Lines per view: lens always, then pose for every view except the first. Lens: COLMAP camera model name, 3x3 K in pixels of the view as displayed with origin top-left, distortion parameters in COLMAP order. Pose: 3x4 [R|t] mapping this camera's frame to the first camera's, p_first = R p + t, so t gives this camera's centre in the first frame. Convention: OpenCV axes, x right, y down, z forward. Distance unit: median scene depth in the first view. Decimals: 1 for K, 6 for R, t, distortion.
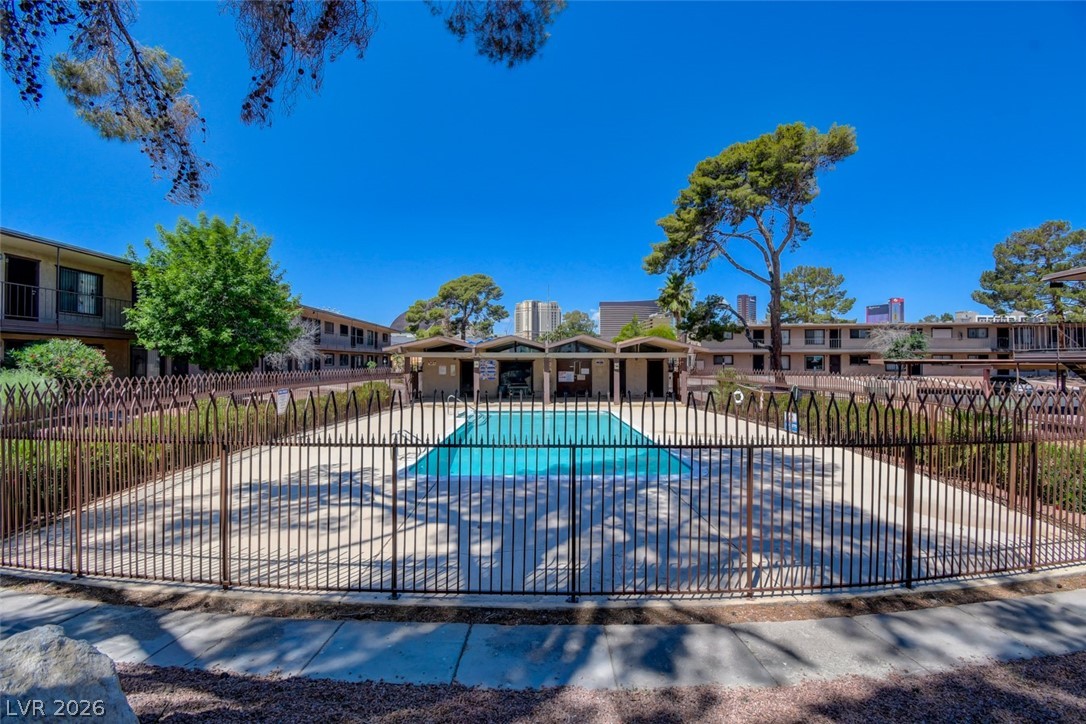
lens RADIAL K [[488.3, 0, 525.5], [0, 488.3, 360.1], [0, 0, 1]] dist [0.024084, -0.027051]
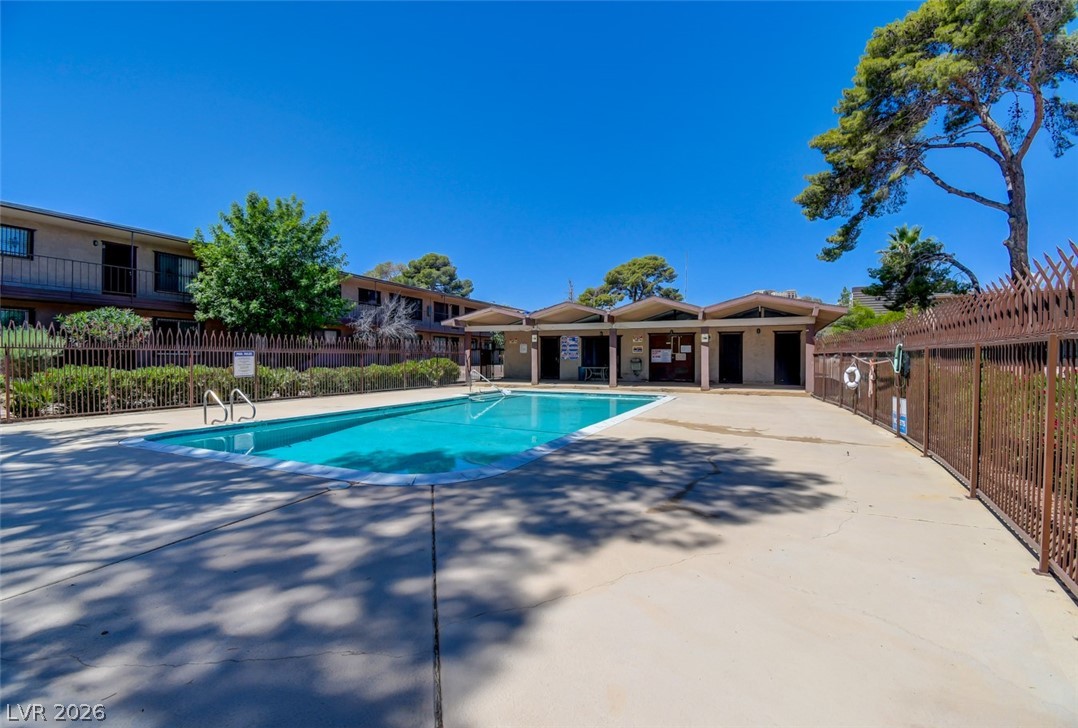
lens RADIAL K [[478.0, 0, 541.4], [0, 478.0, 360.2], [0, 0, 1]] dist [0.017812, -0.025939]
pose [[0.900908, 0.005980, -0.433969, 0.244123], [-0.004580, 0.999980, 0.004271, 0.038587], [0.433987, -0.001860, 0.900917, 0.219460]]
